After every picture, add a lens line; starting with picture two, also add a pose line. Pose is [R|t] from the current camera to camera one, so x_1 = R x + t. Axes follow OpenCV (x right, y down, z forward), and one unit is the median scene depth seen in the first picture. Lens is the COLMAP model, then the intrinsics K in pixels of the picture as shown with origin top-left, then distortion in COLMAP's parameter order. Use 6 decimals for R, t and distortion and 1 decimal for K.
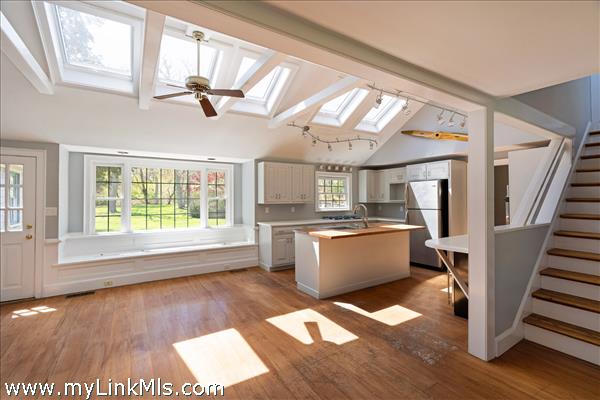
lens RADIAL K [[272.4, 0, 300.9], [0, 272.4, 196.3], [0, 0, 1]] dist [-0.004645, -0.000146]
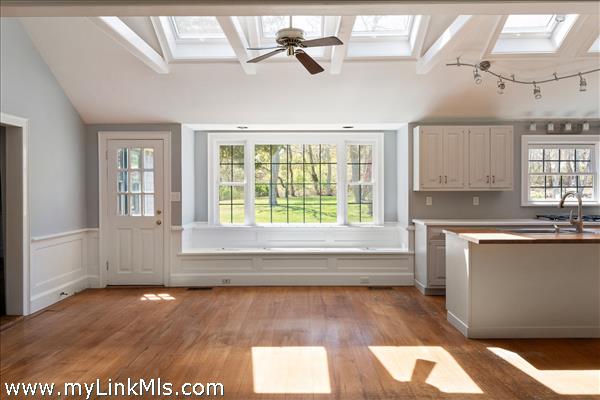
lens RADIAL K [[462.5, 0, 300.1], [0, 462.5, 198.9], [0, 0, 1]] dist [-0.007375, -0.000923]
pose [[0.840896, 0.013117, -0.541038, 0.265316], [0.004334, 0.999511, 0.030969, 0.013636], [0.541180, -0.028387, 0.840428, -0.095817]]
